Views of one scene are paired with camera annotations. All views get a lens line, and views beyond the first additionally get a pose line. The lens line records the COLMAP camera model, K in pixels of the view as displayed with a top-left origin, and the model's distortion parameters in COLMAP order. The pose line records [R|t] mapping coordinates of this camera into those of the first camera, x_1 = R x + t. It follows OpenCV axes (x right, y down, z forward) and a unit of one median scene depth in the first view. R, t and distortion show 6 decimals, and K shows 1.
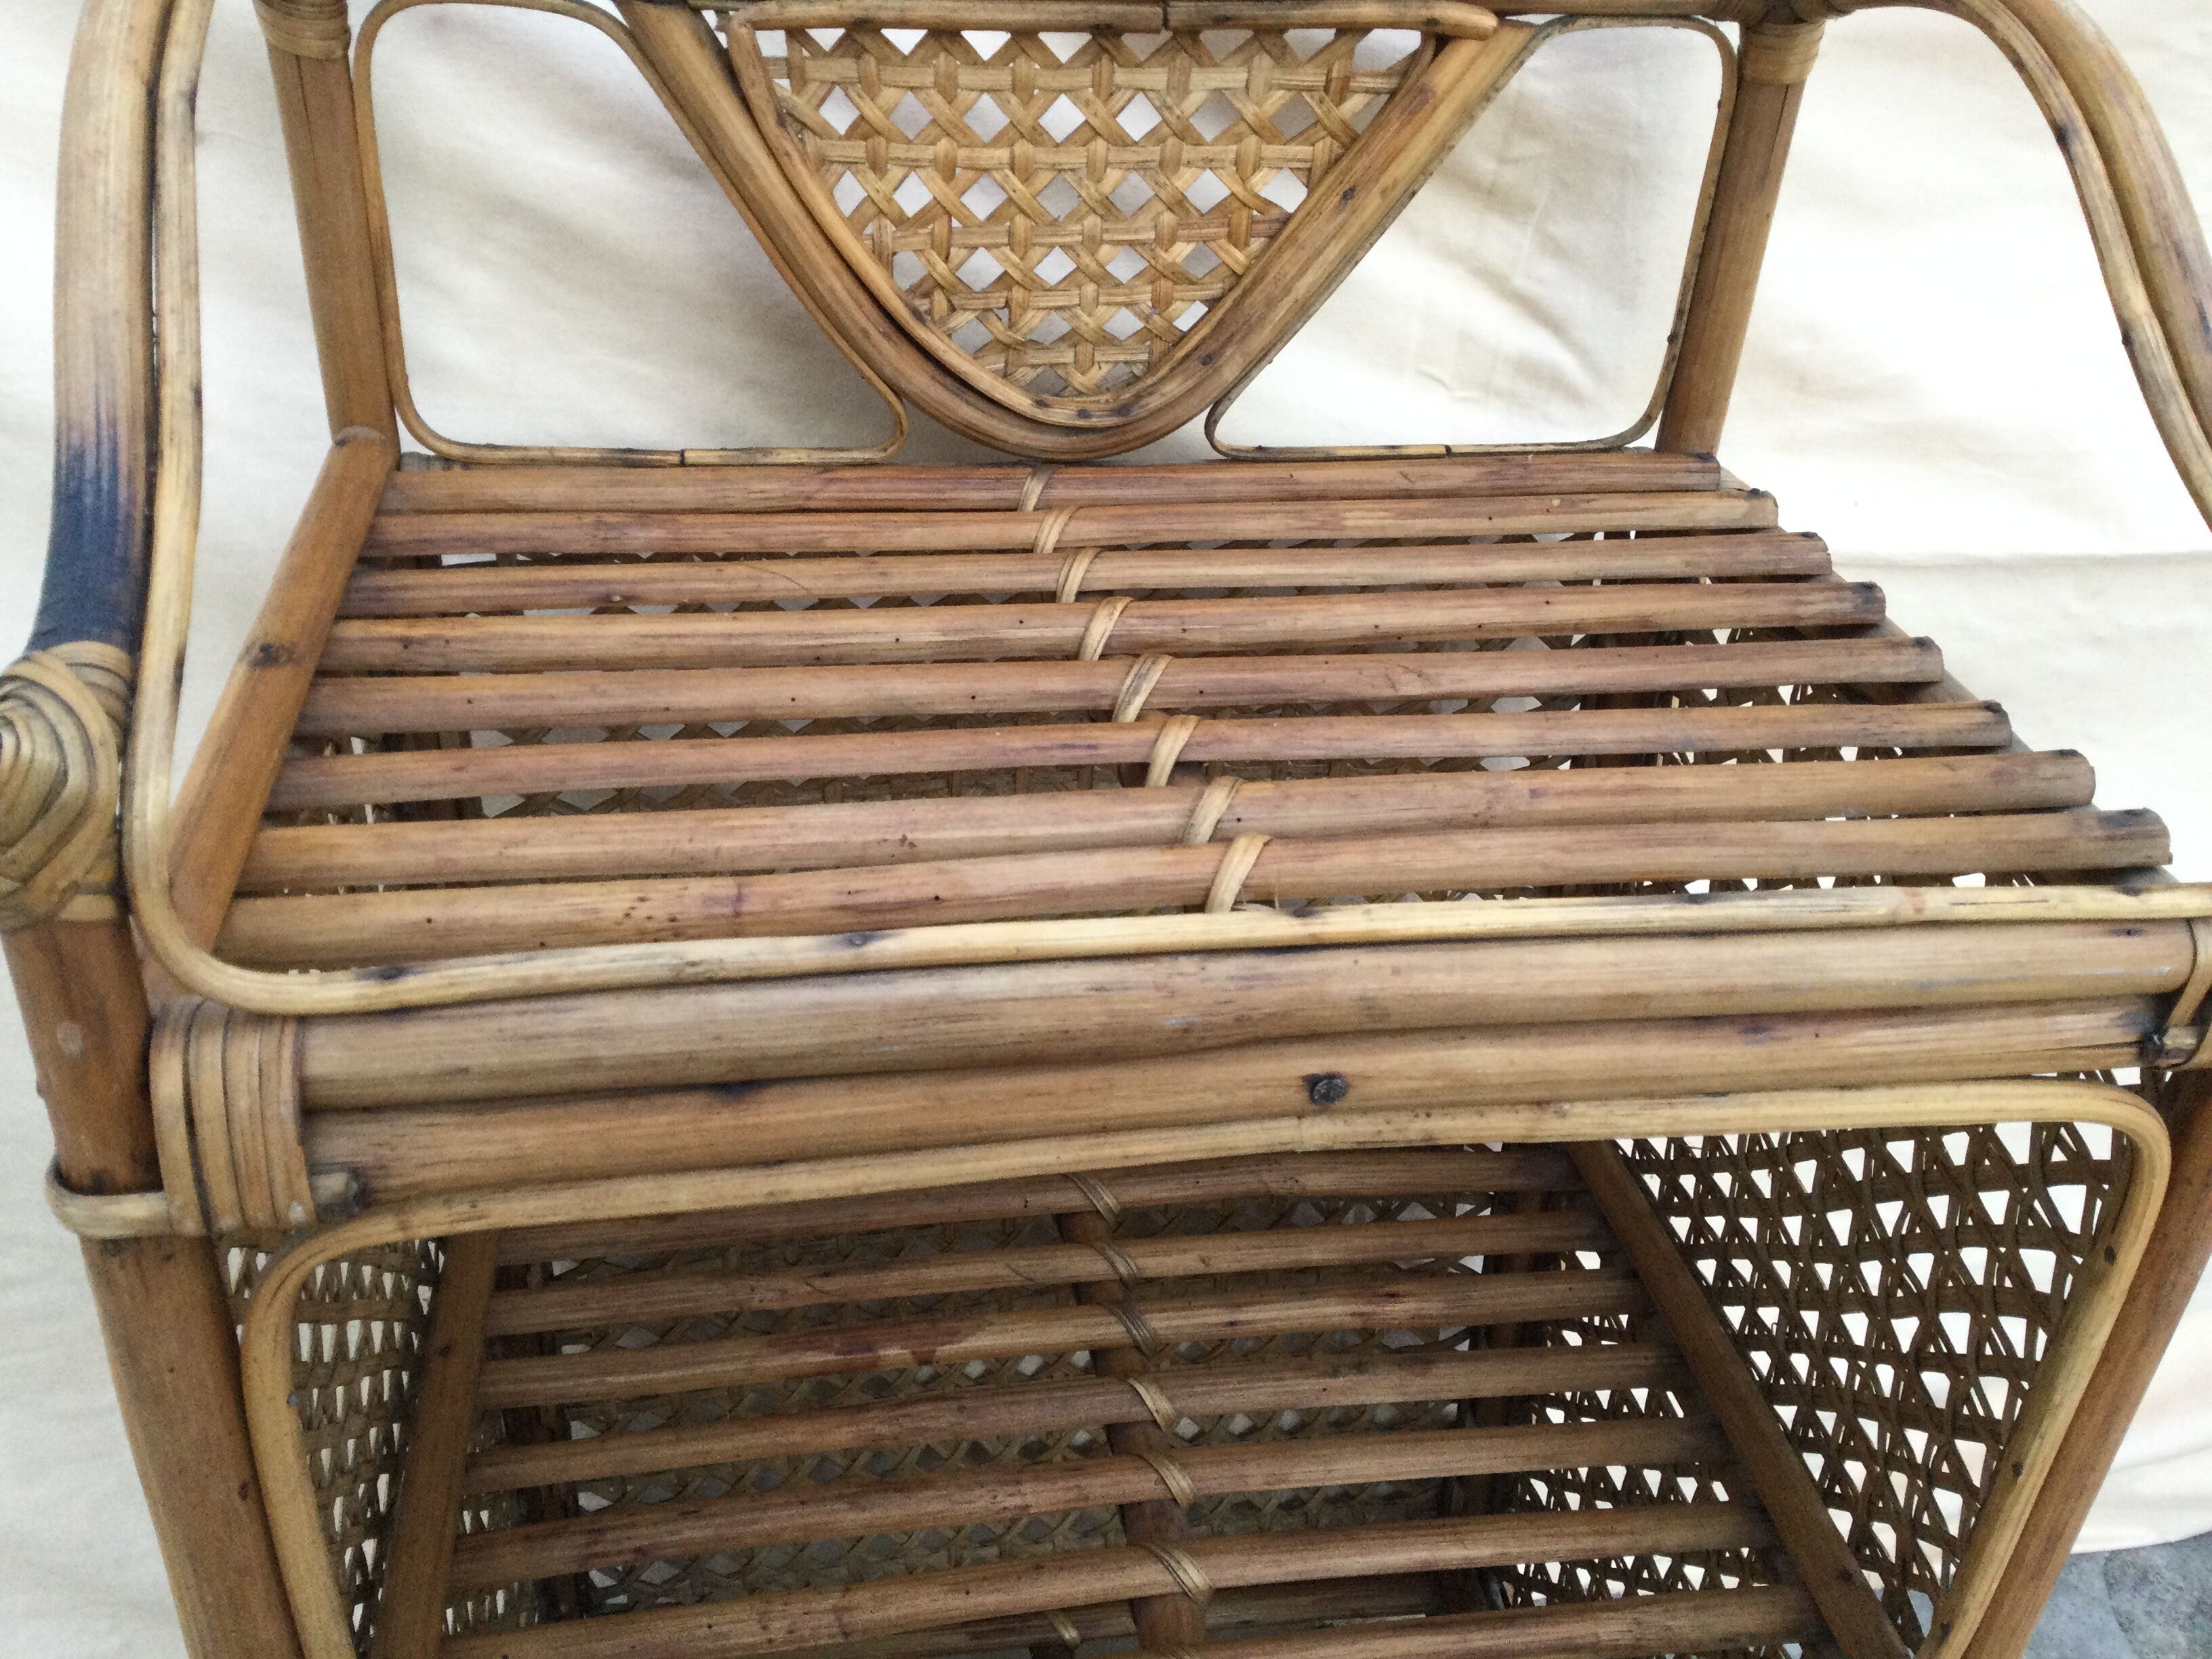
lens RADIAL K [[1978.5, 0, 1111.4], [0, 1978.5, 832.1], [0, 0, 1]] dist [0.127544, -0.212714]
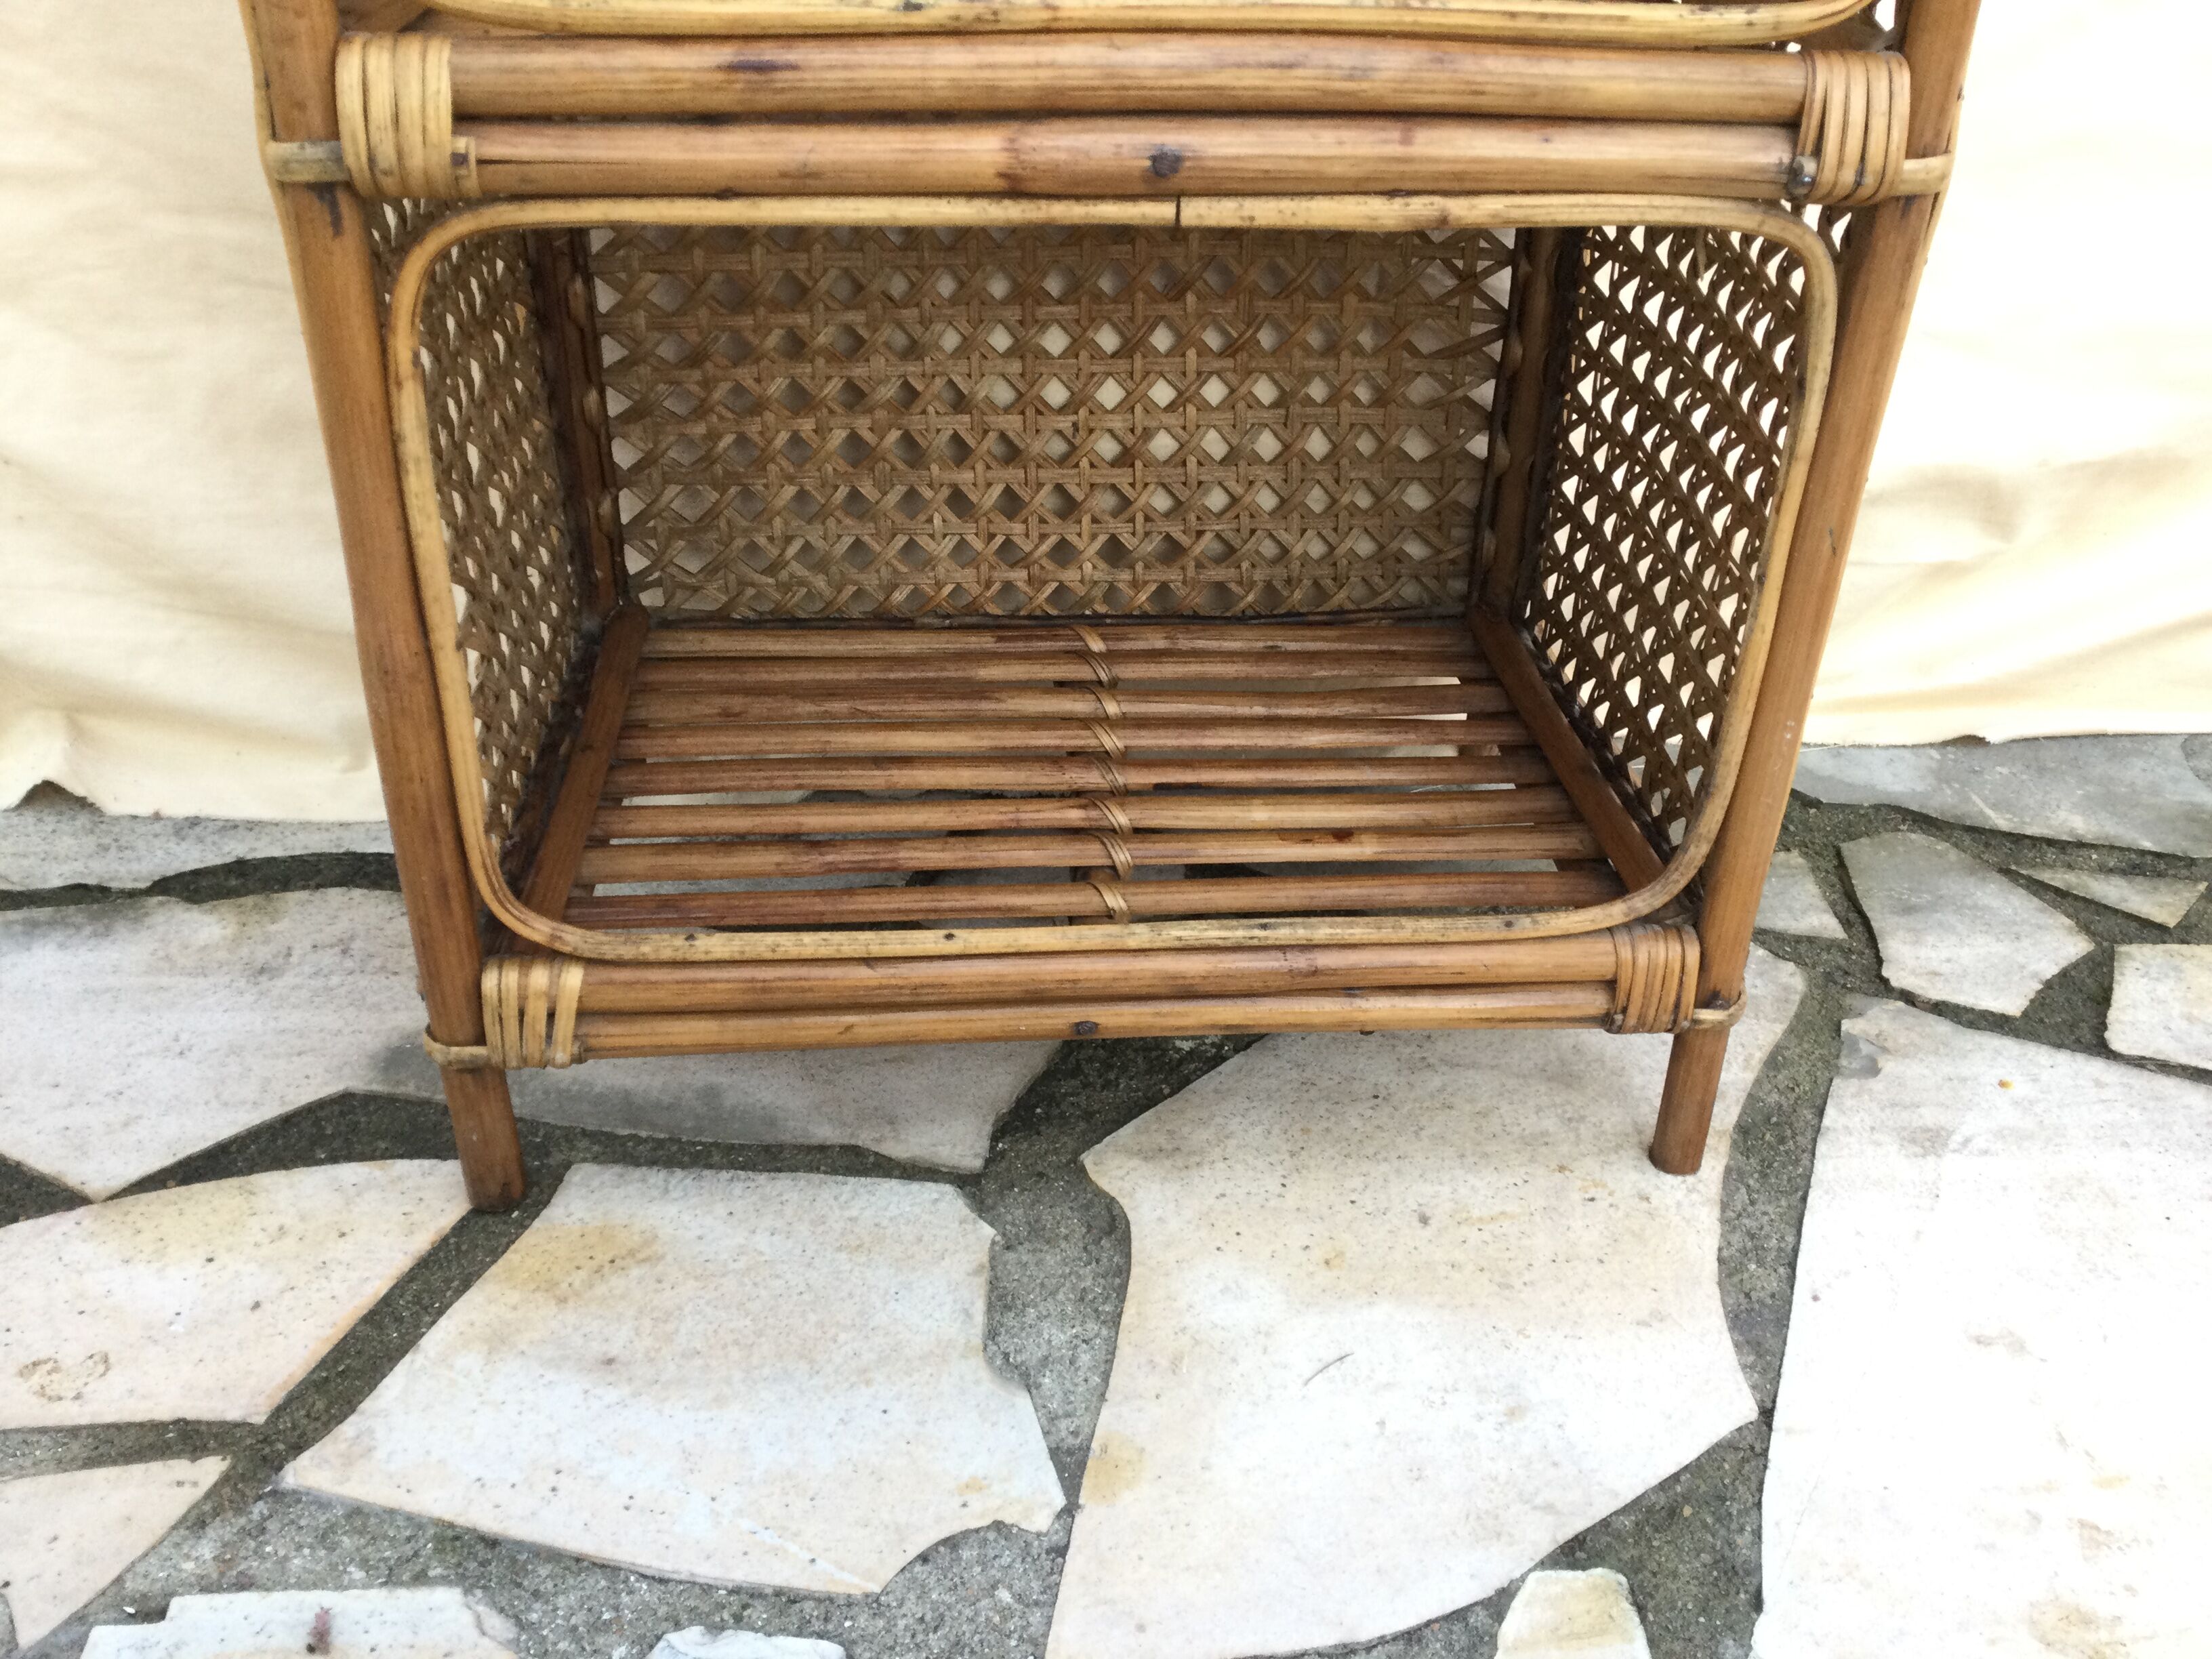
lens RADIAL K [[1985.9, 0, 1113.3], [0, 1985.9, 839.8], [0, 0, 1]] dist [0.106781, -0.197847]
pose [[0.997854, 0.011253, -0.064502, 0.081724], [-0.012951, 0.999579, -0.025968, 0.799488], [0.064183, 0.026748, 0.997580, 0.014921]]
